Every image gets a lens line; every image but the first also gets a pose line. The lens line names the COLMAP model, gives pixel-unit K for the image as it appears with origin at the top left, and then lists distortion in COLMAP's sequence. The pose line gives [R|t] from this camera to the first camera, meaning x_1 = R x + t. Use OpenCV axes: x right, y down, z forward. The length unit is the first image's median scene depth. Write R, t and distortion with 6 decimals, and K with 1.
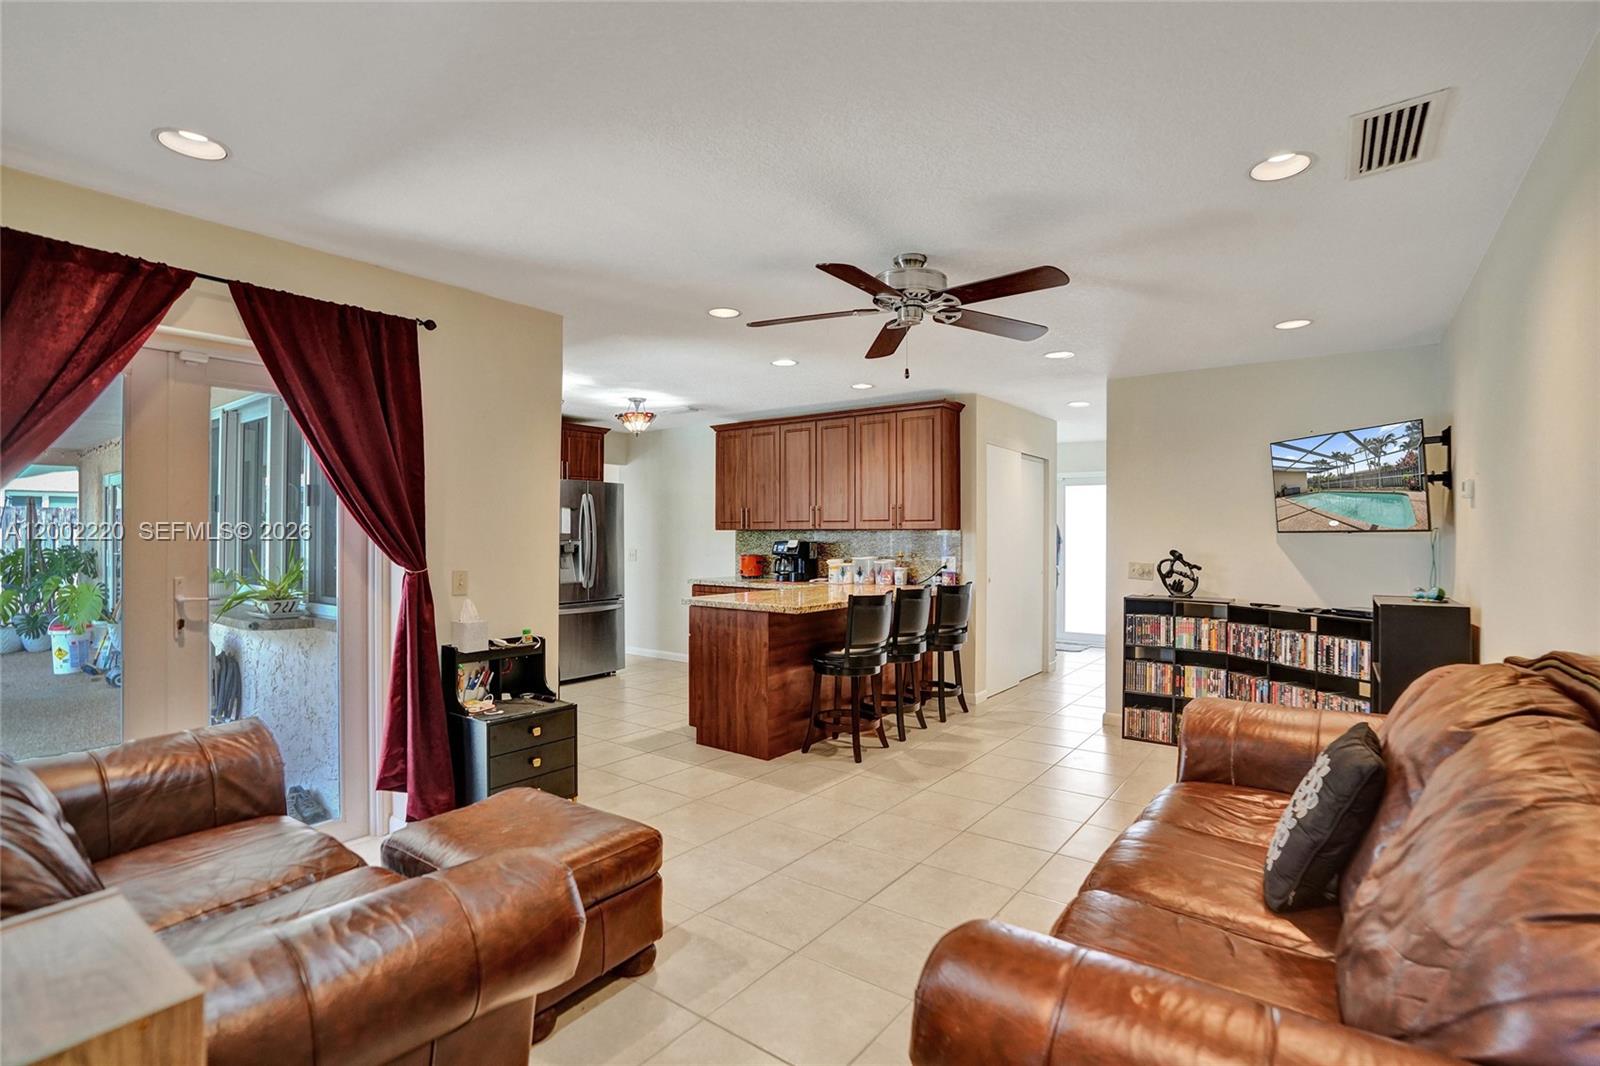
lens RADIAL K [[726.7, 0, 801.4], [0, 726.7, 527.0], [0, 0, 1]] dist [0.000223, -0.000670]
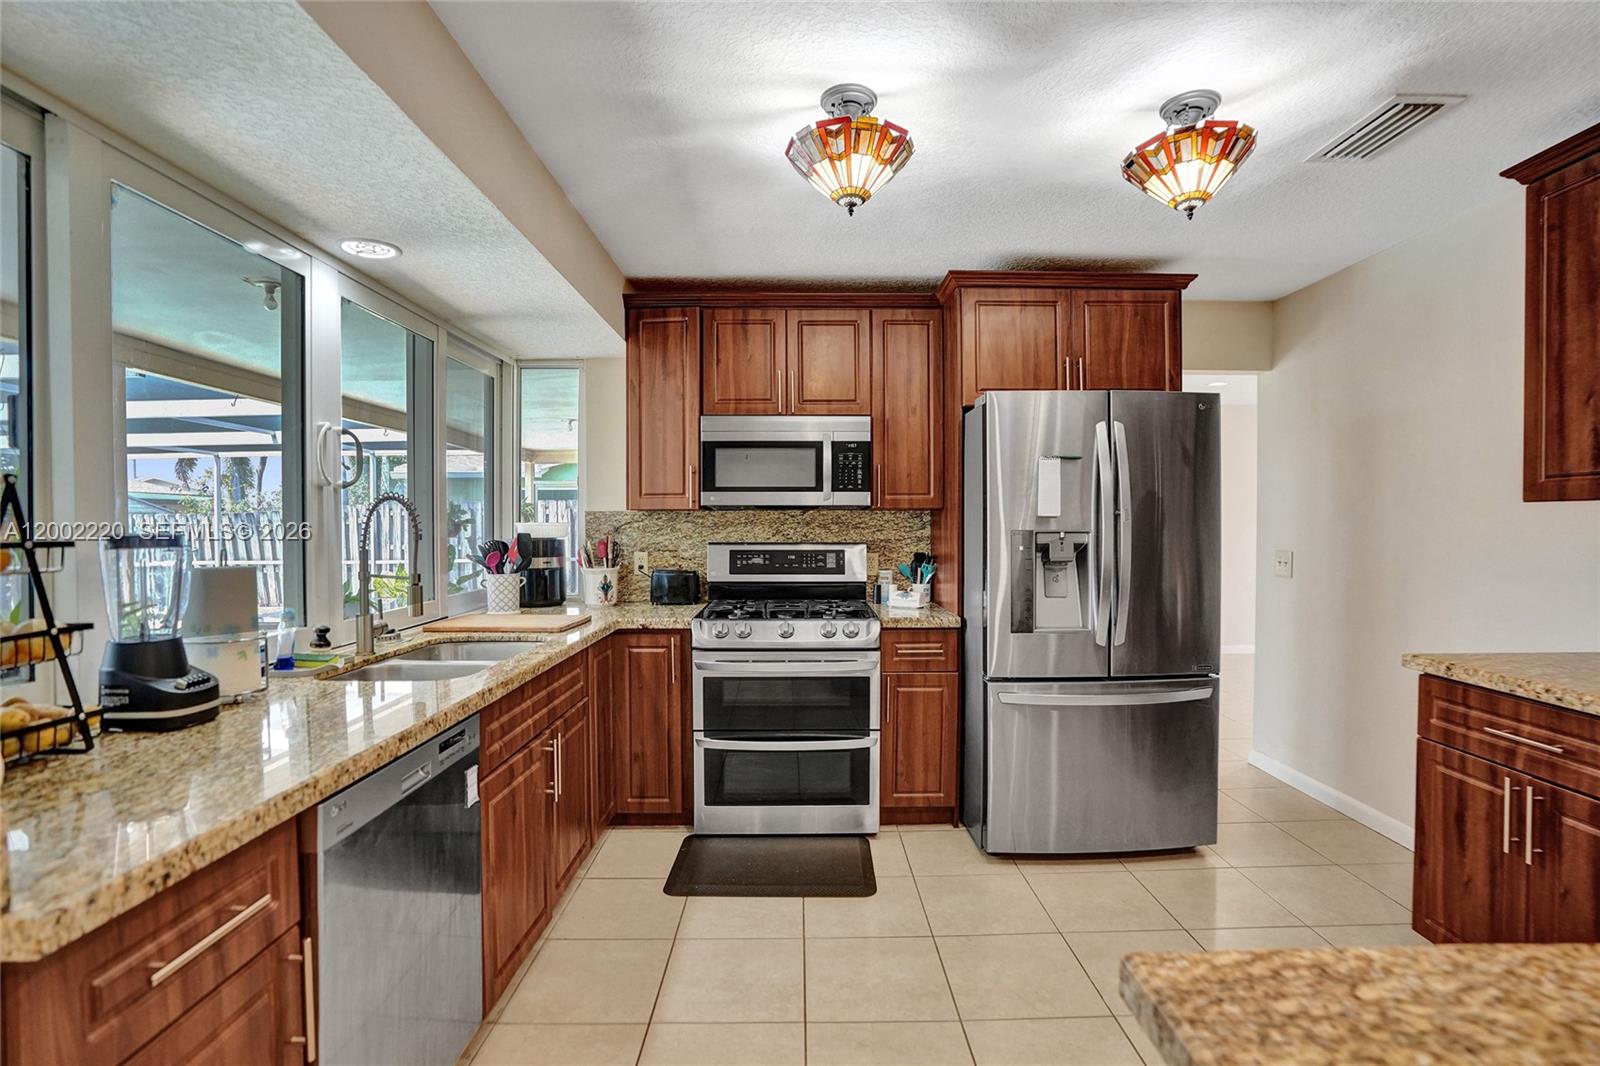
lens RADIAL K [[742.9, 0, 807.3], [0, 742.9, 539.2], [0, 0, 1]] dist [-0.063372, 0.027706]
pose [[0.603097, 0.016962, -0.797487, -0.064523], [0.010488, 0.999519, 0.029191, 0.009113], [0.797599, -0.025969, 0.602629, 0.636200]]
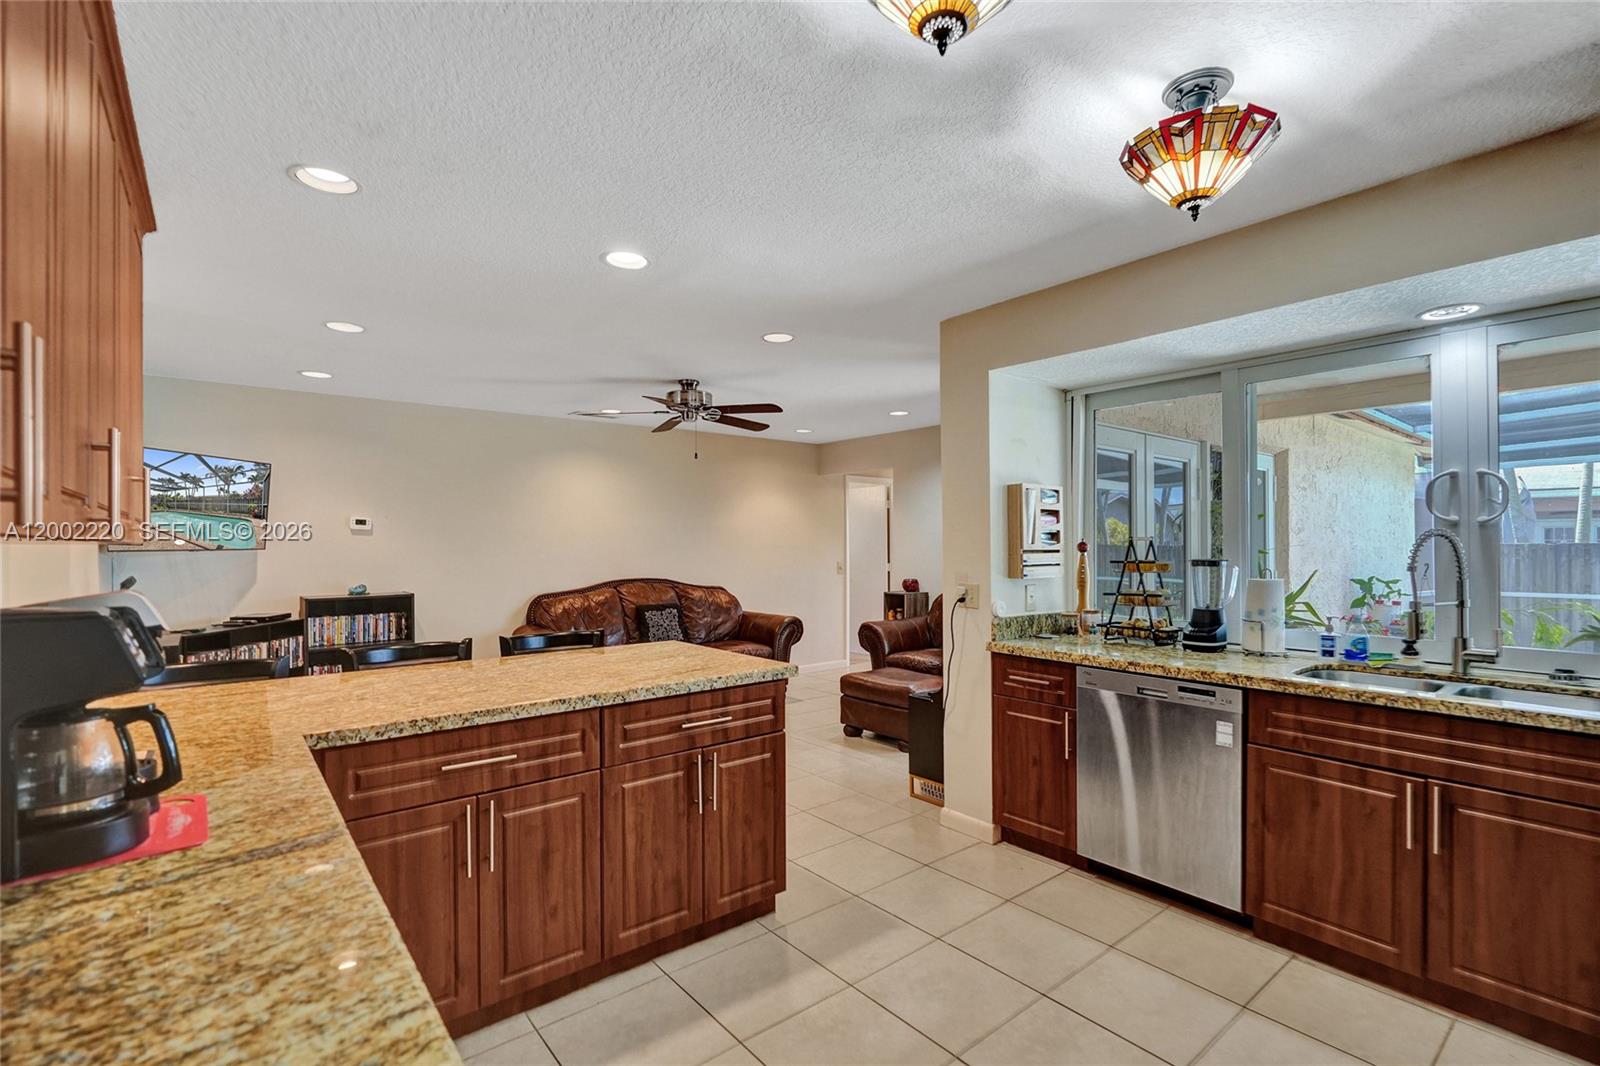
lens RADIAL K [[726.7, 0, 801.4], [0, 726.7, 527.0], [0, 0, 1]] dist [0.000223, -0.000670]
pose [[-0.969668, 0.010138, 0.244216, -0.226706], [0.001963, 0.999430, -0.033695, 0.006107], [-0.244418, -0.032194, -0.969135, 1.146392]]
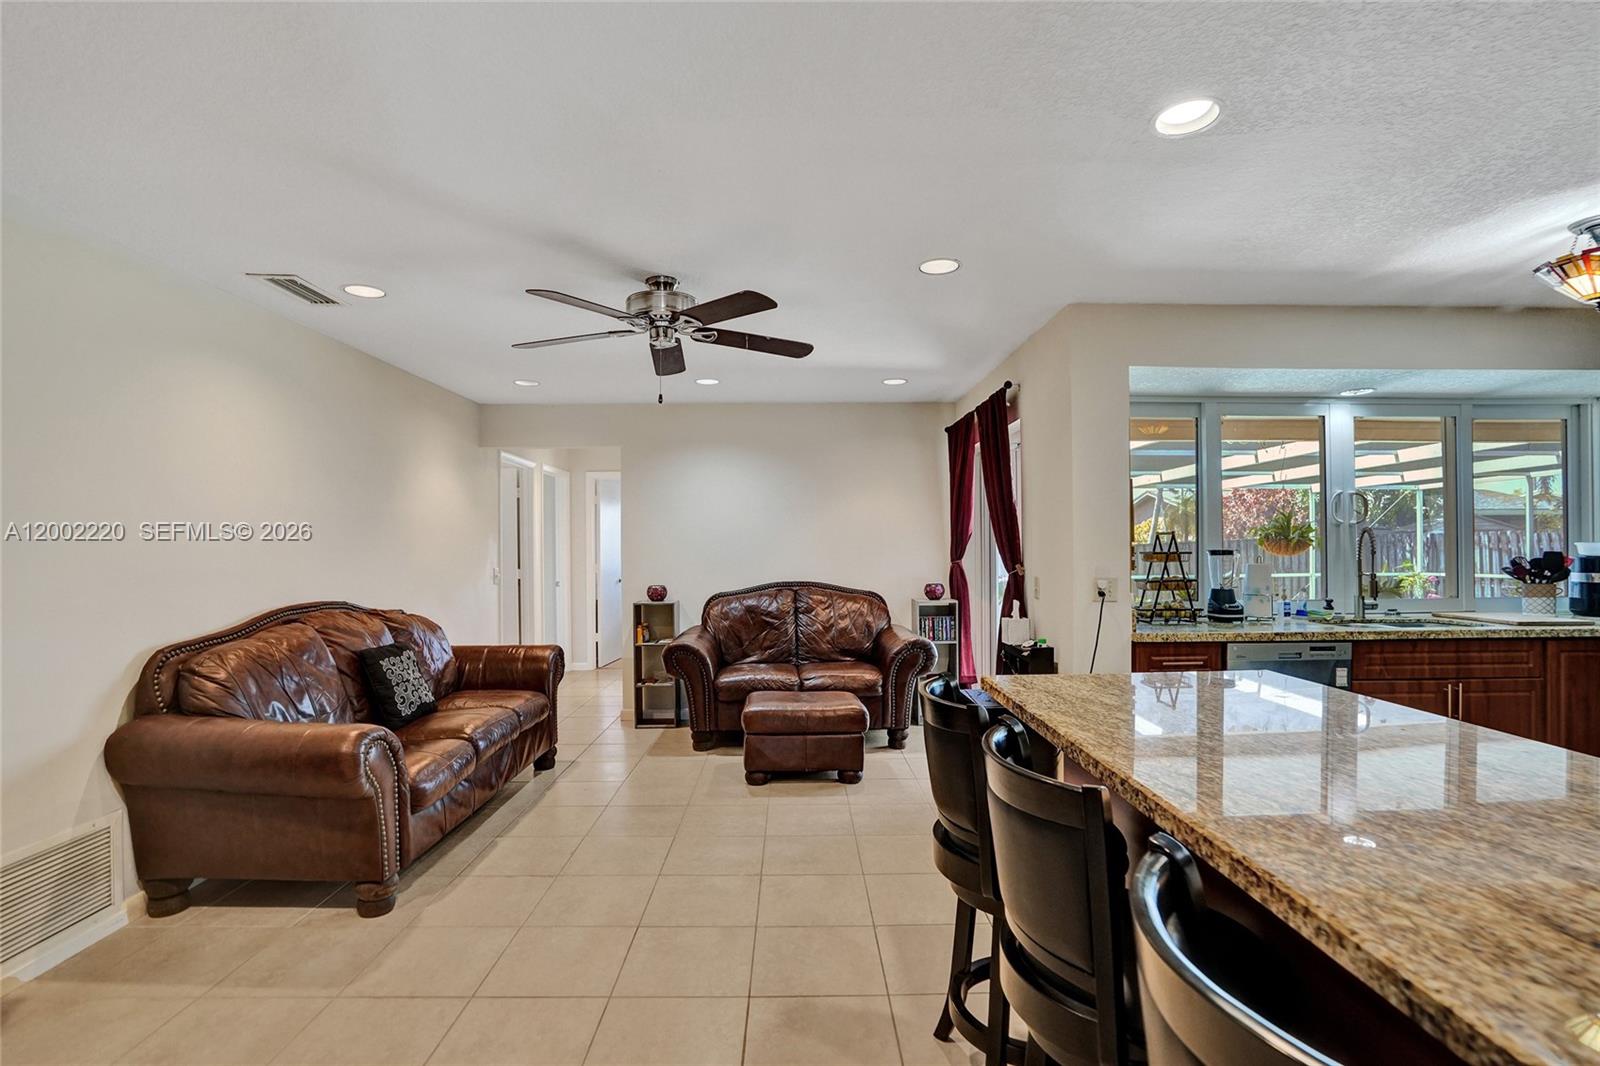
lens RADIAL K [[747.8, 0, 803.3], [0, 747.8, 539.2], [0, 0, 1]] dist [-0.075497, 0.027876]
pose [[-0.797931, -0.000492, -0.602749, 0.284132], [0.012764, 0.999762, -0.017714, 0.009664], [0.602614, -0.021828, -0.797735, 0.885656]]
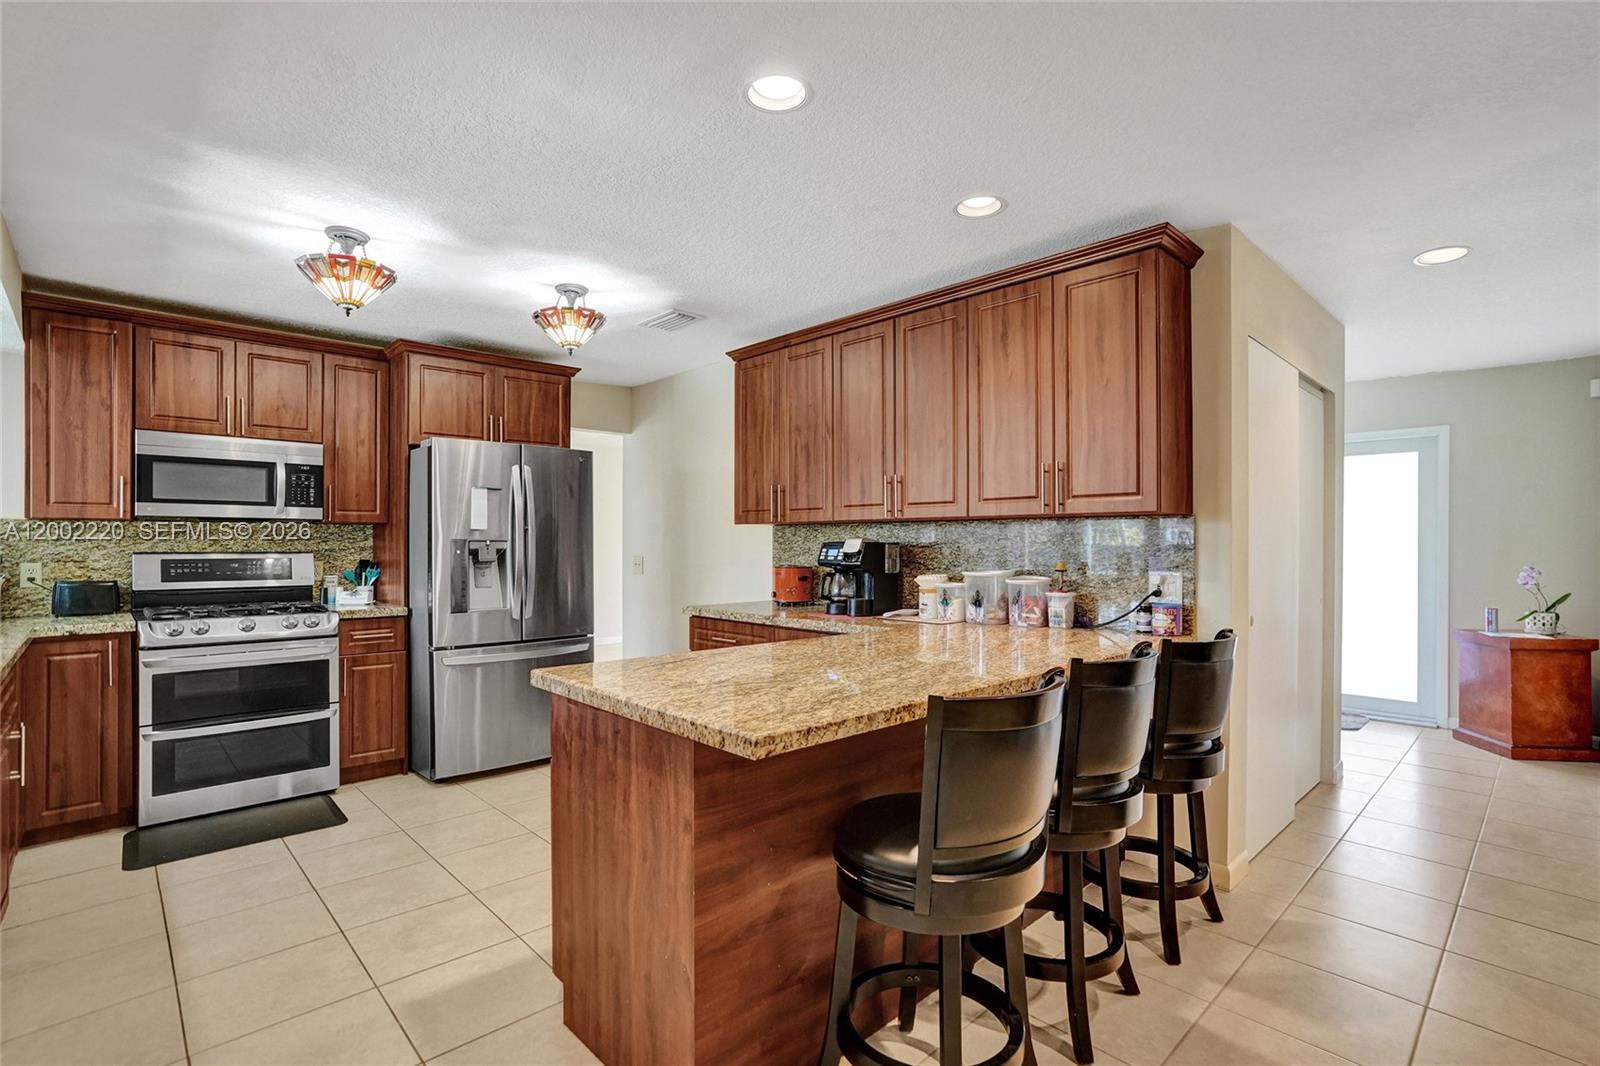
lens RADIAL K [[742.9, 0, 807.3], [0, 742.9, 539.2], [0, 0, 1]] dist [-0.063372, 0.027706]
pose [[0.987523, -0.000736, -0.157473, 0.042436], [0.001400, 0.999991, 0.004103, 0.015846], [0.157469, -0.004272, 0.987515, 0.448705]]
